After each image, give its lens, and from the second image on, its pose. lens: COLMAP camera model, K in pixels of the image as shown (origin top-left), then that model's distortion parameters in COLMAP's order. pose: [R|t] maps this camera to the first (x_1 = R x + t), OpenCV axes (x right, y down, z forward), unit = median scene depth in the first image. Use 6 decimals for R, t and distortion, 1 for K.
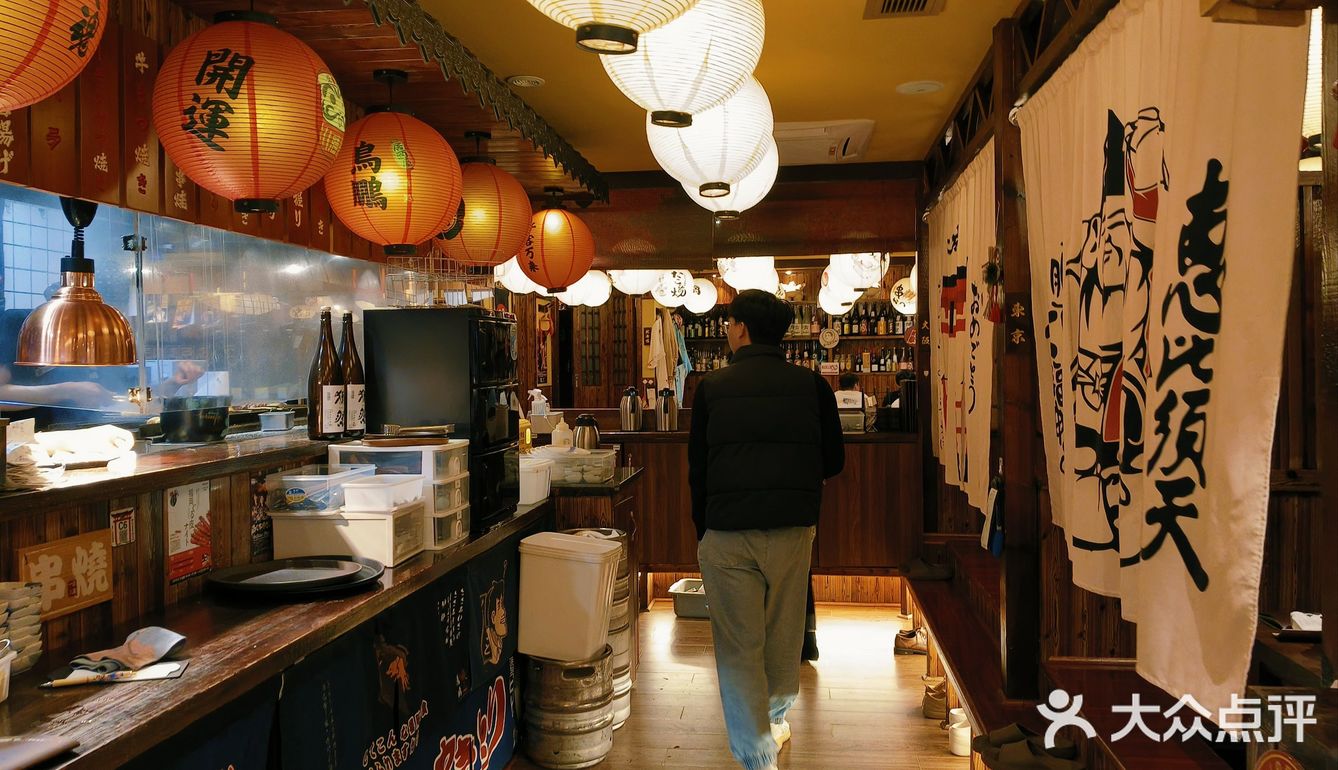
lens RADIAL K [[1002.4, 0, 670.8], [0, 1002.4, 378.8], [0, 0, 1]] dist [0.093932, -0.162888]
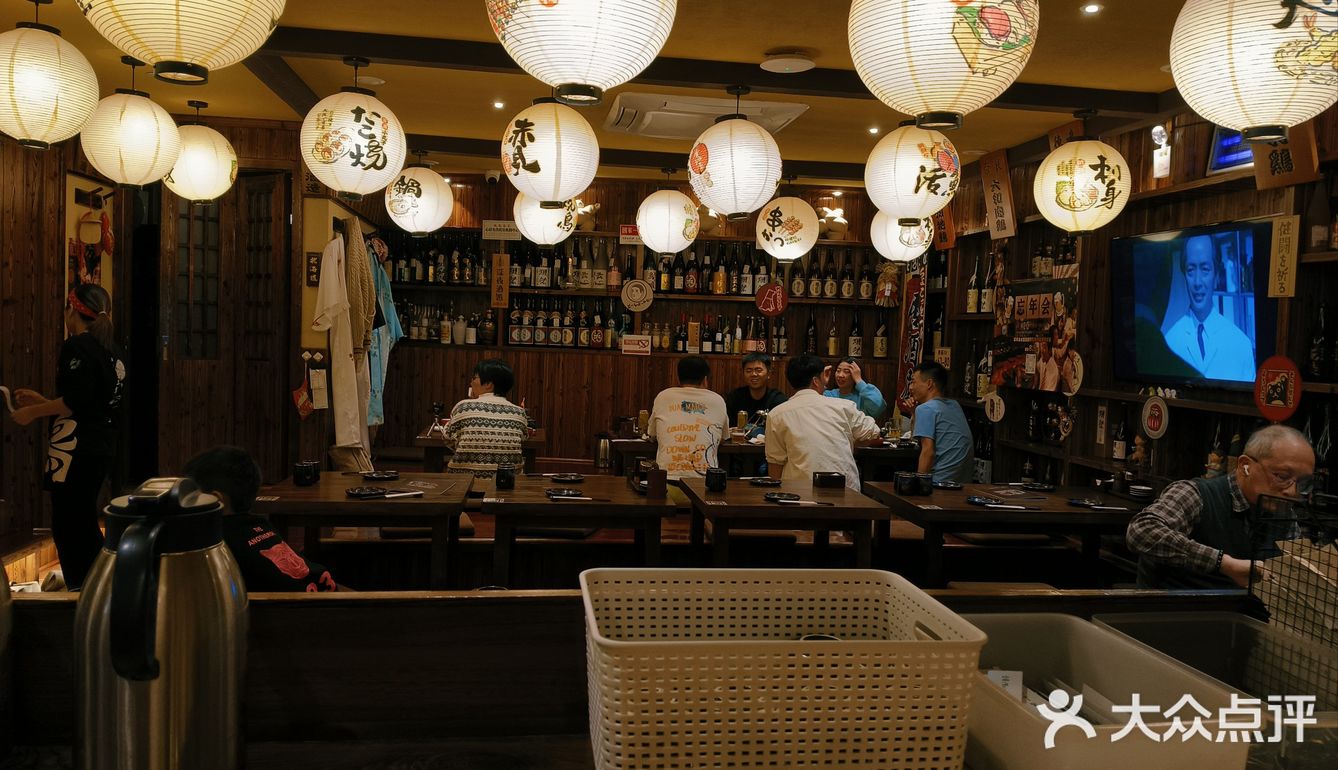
lens RADIAL K [[1002.4, 0, 670.8], [0, 1002.4, 378.8], [0, 0, 1]] dist [0.093932, -0.162888]
pose [[0.962156, 0.033228, 0.270466, 0.013575], [-0.041736, 0.998796, 0.025764, -0.006079], [-0.269284, -0.036077, 0.962385, 0.398894]]
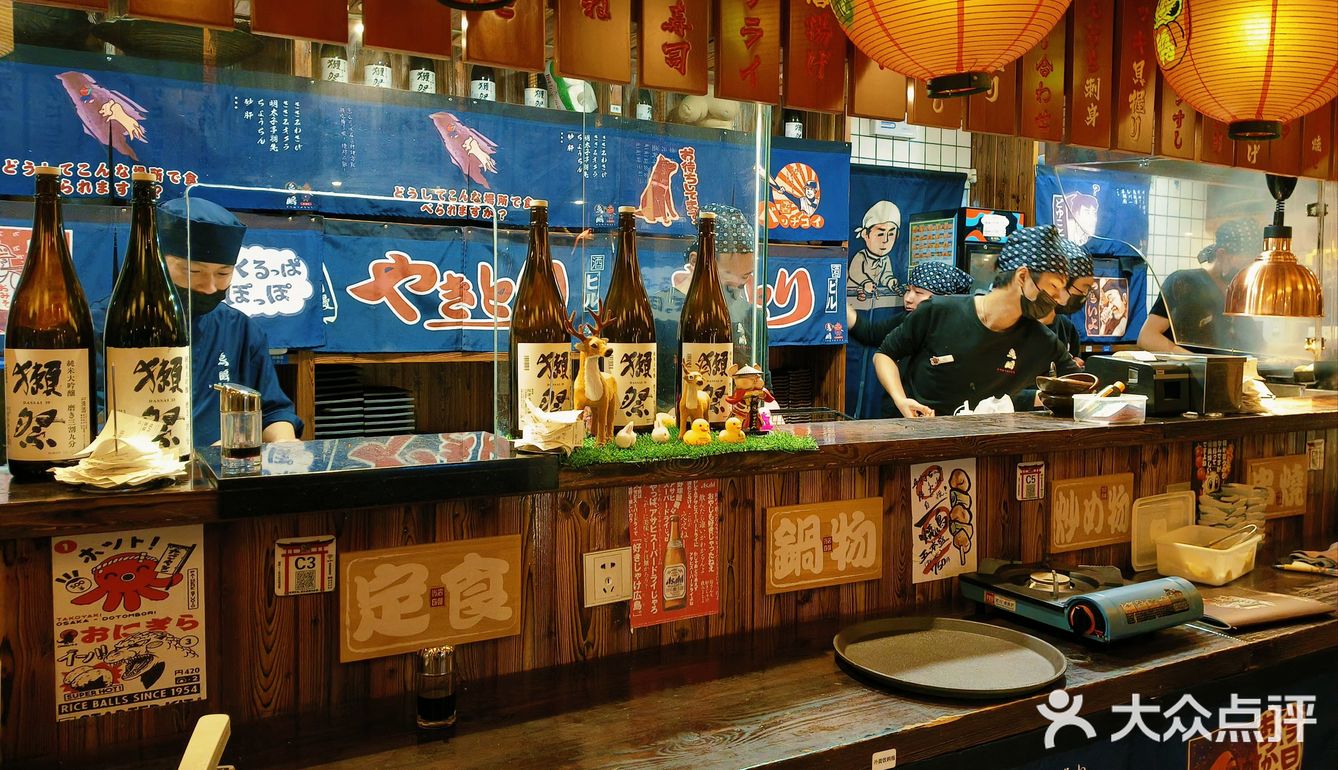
lens RADIAL K [[1002.4, 0, 670.8], [0, 1002.4, 378.8], [0, 0, 1]] dist [0.093932, -0.162888]
pose [[0.599998, 0.062150, -0.797583, -0.076291], [-0.027887, 0.997997, 0.056789, 0.016324], [0.799515, -0.011831, 0.600529, -0.397745]]
